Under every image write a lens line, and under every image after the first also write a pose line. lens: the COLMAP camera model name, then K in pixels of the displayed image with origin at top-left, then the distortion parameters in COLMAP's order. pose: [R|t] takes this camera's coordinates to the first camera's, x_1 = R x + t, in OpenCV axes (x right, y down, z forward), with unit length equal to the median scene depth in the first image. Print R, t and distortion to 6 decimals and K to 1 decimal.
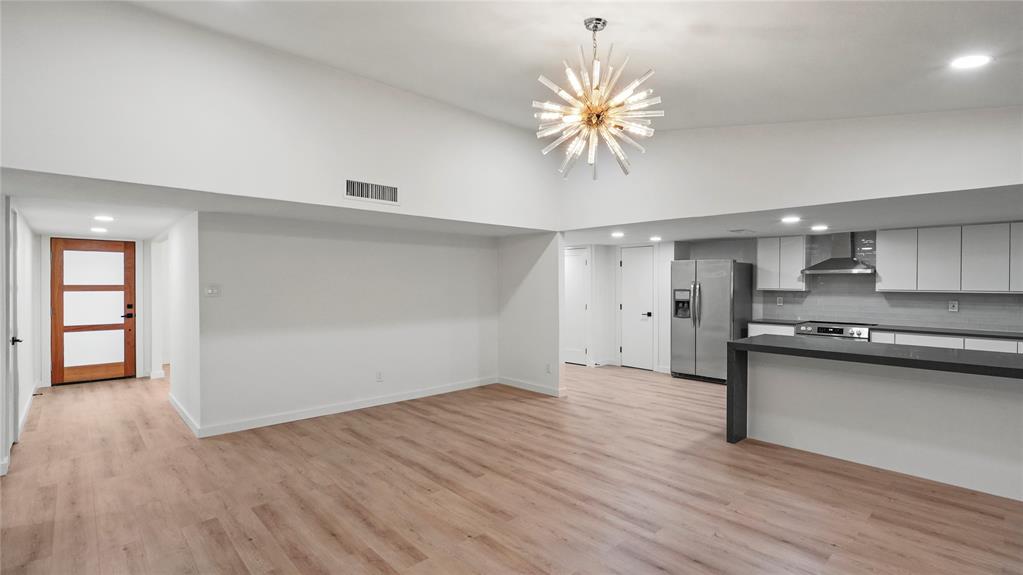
lens RADIAL K [[470.7, 0, 507.1], [0, 470.7, 283.8], [0, 0, 1]] dist [-0.001156, 0.000271]
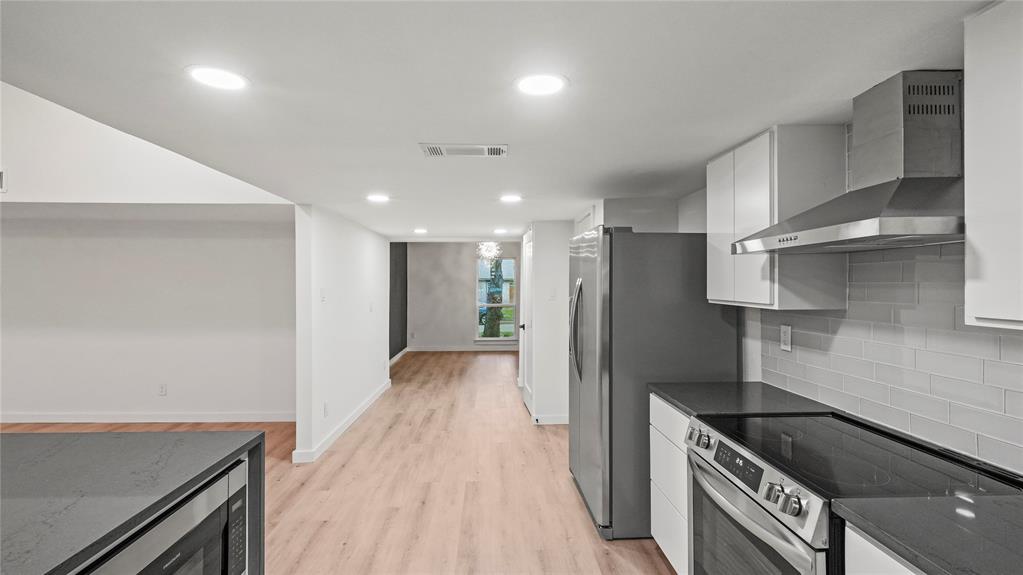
lens RADIAL K [[470.7, 0, 506.3], [0, 470.7, 278.5], [0, 0, 1]] dist [-0.001156, 0.000271]
pose [[0.760206, -0.008344, -0.649628, 0.983536], [-0.002886, 0.999864, -0.016220, 0.000138], [0.649675, 0.014206, 0.760079, 0.922247]]
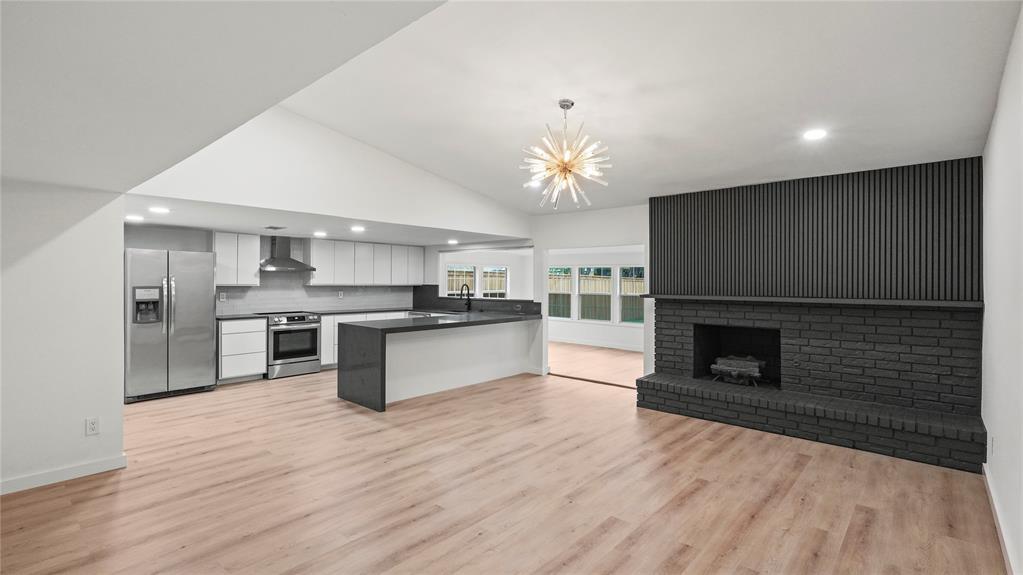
lens RADIAL K [[470.7, 0, 507.4], [0, 470.7, 283.2], [0, 0, 1]] dist [-0.001156, 0.000271]
pose [[-0.093817, -0.008462, 0.995554, -0.711530], [-0.002837, 0.999962, 0.008232, -0.002770], [-0.995585, -0.002052, -0.093837, 0.748644]]
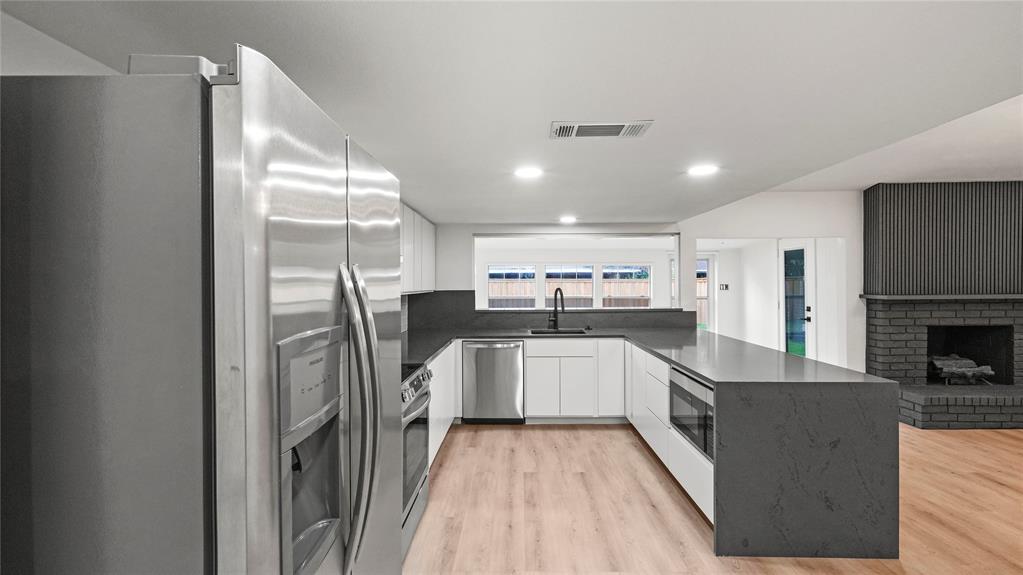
lens RADIAL K [[470.7, 0, 506.9], [0, 470.7, 285.1], [0, 0, 1]] dist [-0.001156, 0.000271]
pose [[-0.720815, -0.002160, 0.693124, 0.393144], [0.006285, 0.999934, 0.009653, -0.002698], [-0.693099, 0.011314, -0.720754, 1.640251]]
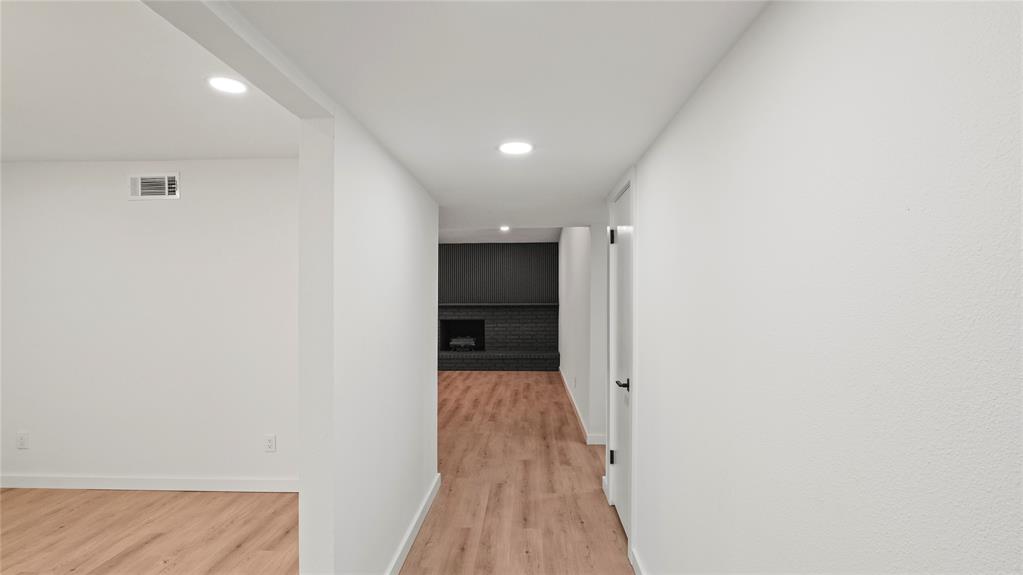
lens RADIAL K [[470.7, 0, 515.1], [0, 470.7, 309.9], [0, 0, 1]] dist [-0.001156, 0.000271]
pose [[-0.713000, -0.021931, 0.700821, -1.251702], [0.002011, 0.999443, 0.033321, -0.002441], [-0.701161, 0.025167, -0.712558, 1.411005]]
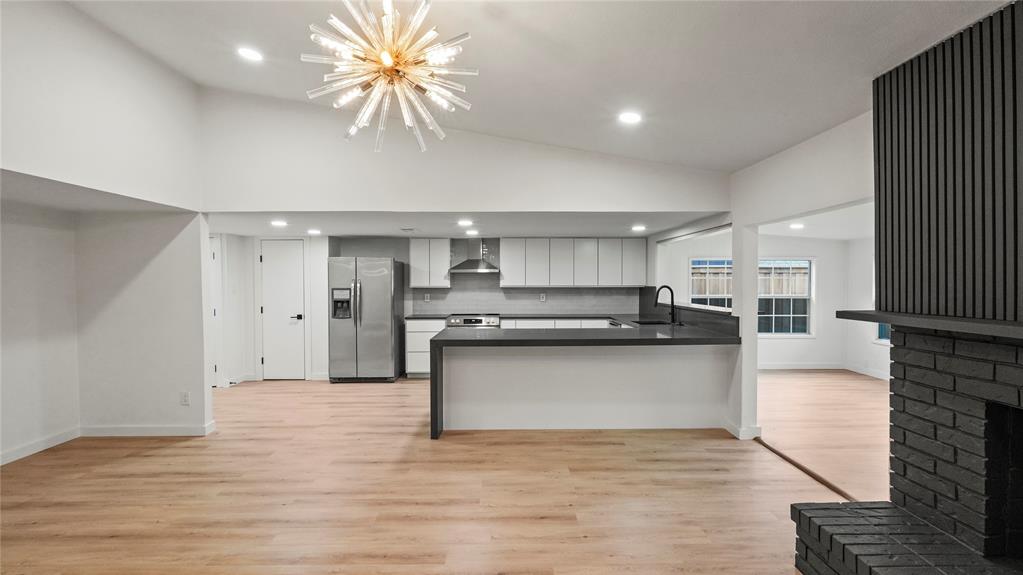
lens RADIAL K [[470.7, 0, 509.0], [0, 470.7, 287.8], [0, 0, 1]] dist [-0.001156, 0.000271]
pose [[0.672749, -0.016090, 0.739696, -0.150259], [0.007347, 0.999859, 0.015067, -0.000908], [-0.739834, -0.004701, 0.672773, 0.190928]]
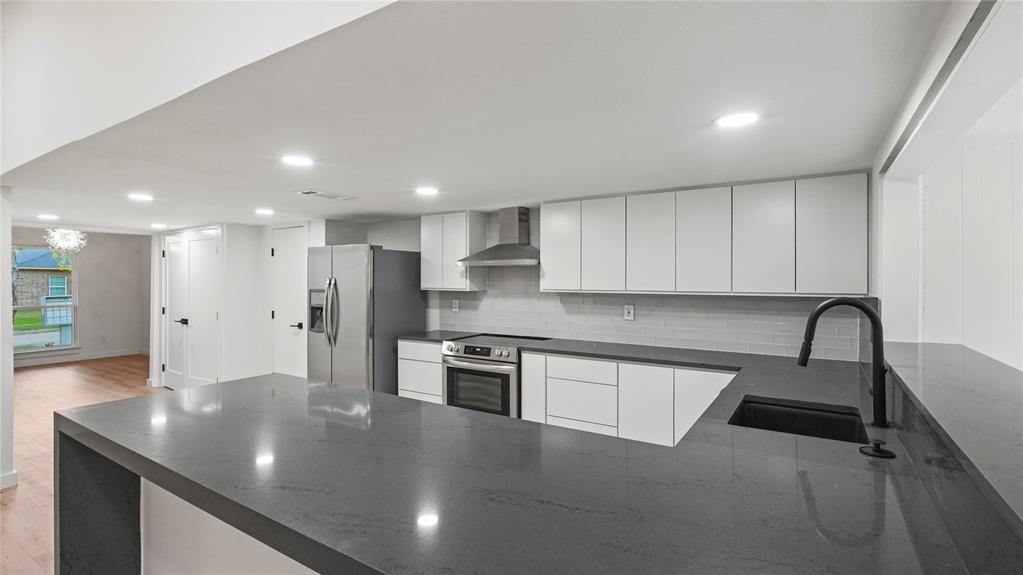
lens RADIAL K [[470.7, 0, 510.4], [0, 470.7, 281.8], [0, 0, 1]] dist [-0.001156, 0.000271]
pose [[0.967472, -0.001794, 0.252973, 0.728435], [0.002023, 0.999998, -0.000646, 0.002653], [-0.252971, 0.001137, 0.967473, 0.439096]]
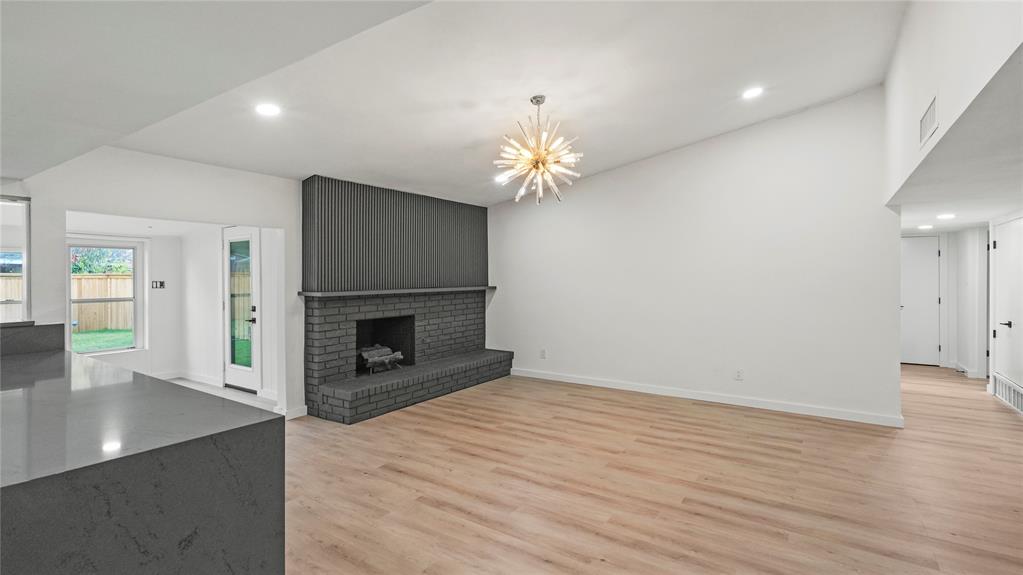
lens RADIAL K [[470.7, 0, 511.5], [0, 470.7, 273.2], [0, 0, 1]] dist [-0.001156, 0.000271]
pose [[-0.971166, -0.001762, -0.238396, 0.352656], [-0.000645, 0.999988, -0.004761, -0.000852], [0.238402, -0.004470, -0.971156, 1.371761]]
